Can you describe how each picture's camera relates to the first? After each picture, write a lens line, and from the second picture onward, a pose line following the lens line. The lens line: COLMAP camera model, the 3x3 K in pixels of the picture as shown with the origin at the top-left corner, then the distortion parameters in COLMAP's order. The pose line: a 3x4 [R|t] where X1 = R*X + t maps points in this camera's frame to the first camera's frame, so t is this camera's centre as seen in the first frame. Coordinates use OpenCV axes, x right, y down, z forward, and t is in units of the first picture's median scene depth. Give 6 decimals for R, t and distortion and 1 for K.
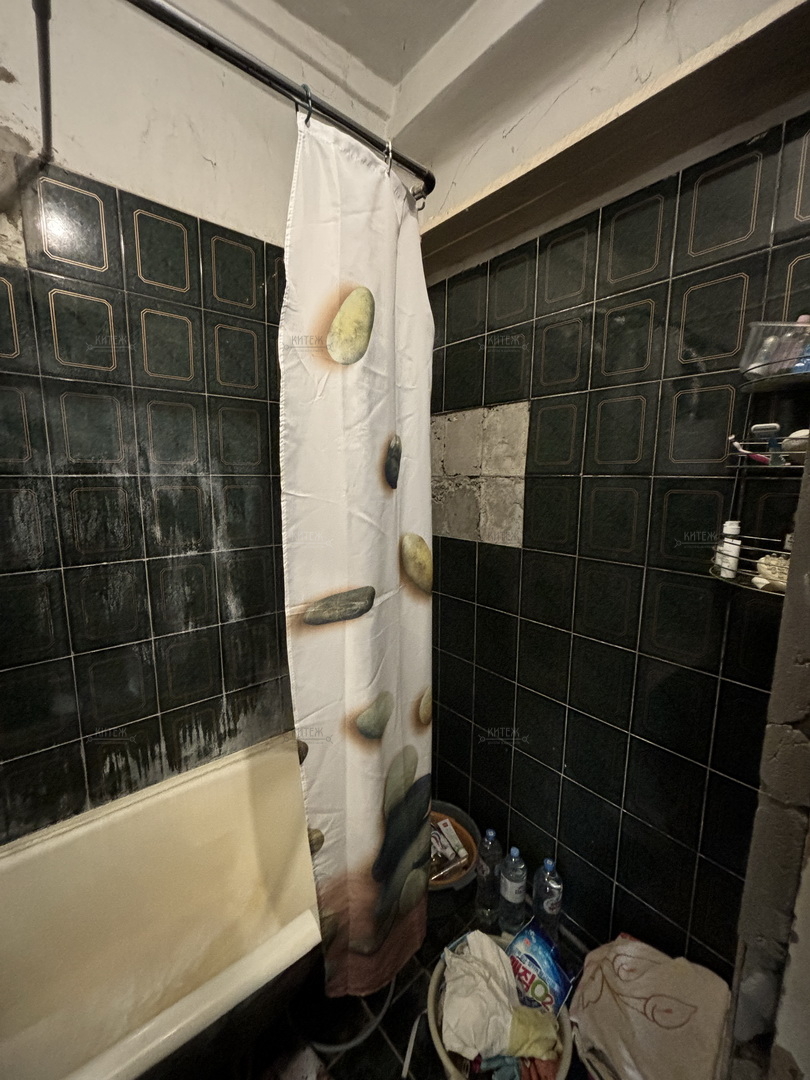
lens RADIAL K [[437.7, 0, 406.3], [0, 437.7, 537.7], [0, 0, 1]] dist [-0.002312, 0.000932]
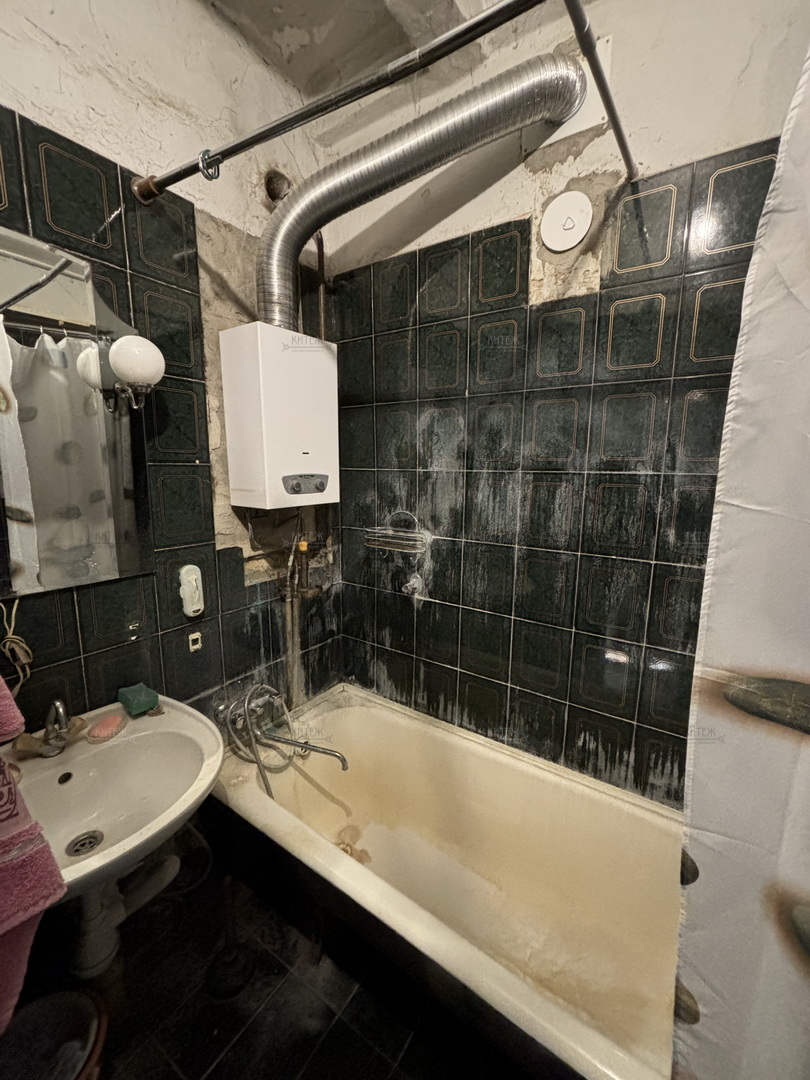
lens RADIAL K [[437.7, 0, 406.2], [0, 437.7, 536.9], [0, 0, 1]] dist [-0.002312, 0.000932]
pose [[0.271163, 0.154624, -0.950033, 0.160643], [-0.150398, 0.981696, 0.116850, -0.035986], [0.950711, 0.111197, 0.289455, 0.224232]]
